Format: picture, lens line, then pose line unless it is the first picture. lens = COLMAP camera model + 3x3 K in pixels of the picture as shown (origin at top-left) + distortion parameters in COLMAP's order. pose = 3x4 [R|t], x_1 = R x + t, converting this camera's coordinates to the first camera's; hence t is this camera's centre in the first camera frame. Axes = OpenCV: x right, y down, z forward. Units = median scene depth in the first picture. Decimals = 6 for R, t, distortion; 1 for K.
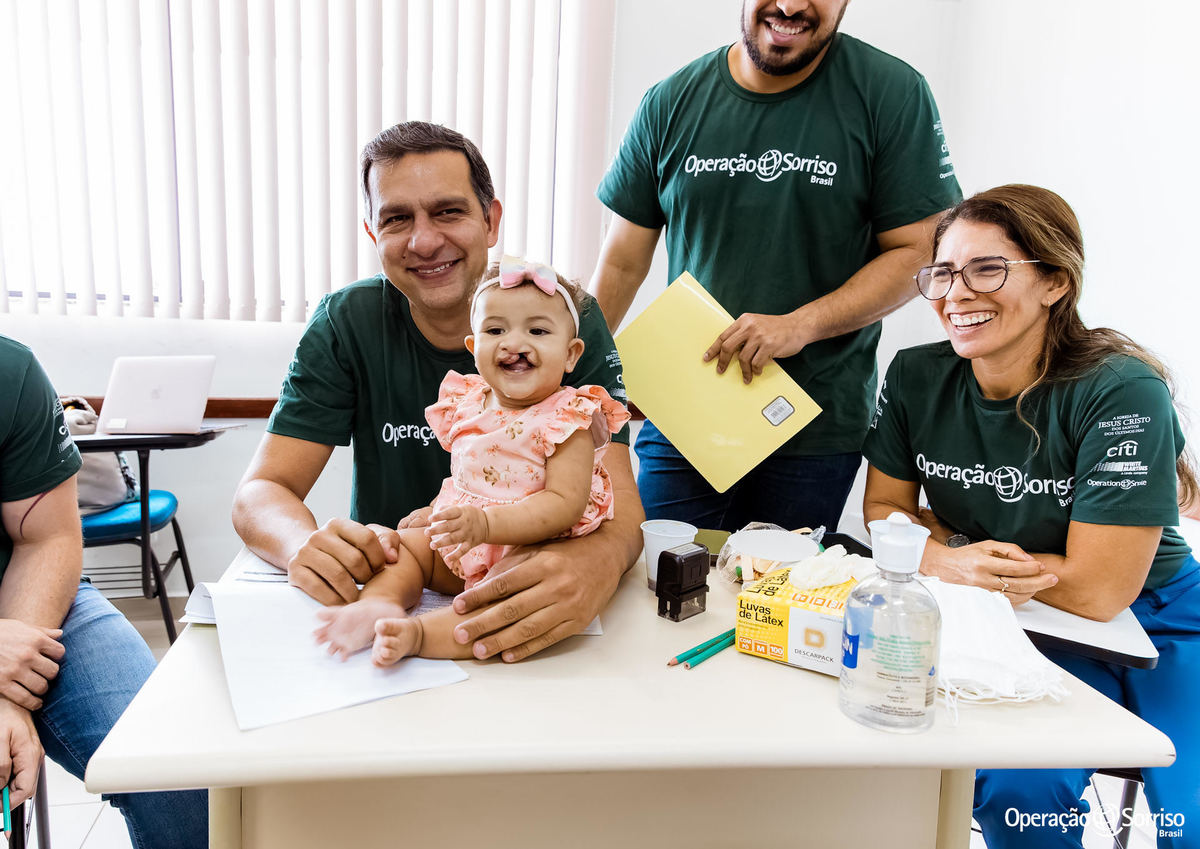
lens RADIAL K [[720.7, 0, 600.0], [0, 720.7, 424.5], [0, 0, 1]] dist [0.053925, 0.000205]
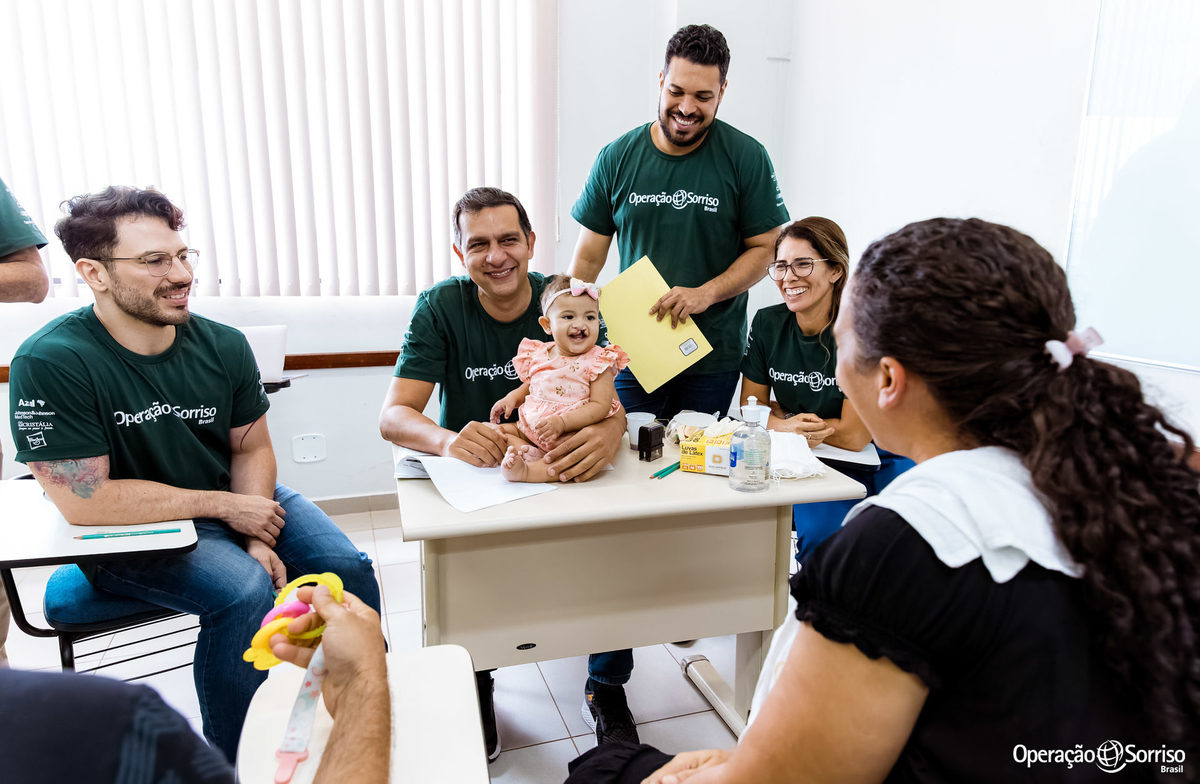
lens RADIAL K [[803.1, 0, 600.0], [0, 803.1, 392.0], [0, 0, 1]] dist [-0.000060, -0.000244]
pose [[0.987965, -0.060351, 0.142419, -0.246057], [0.052899, 0.997054, 0.055547, -0.030955], [-0.145352, -0.047345, 0.988247, -0.845231]]
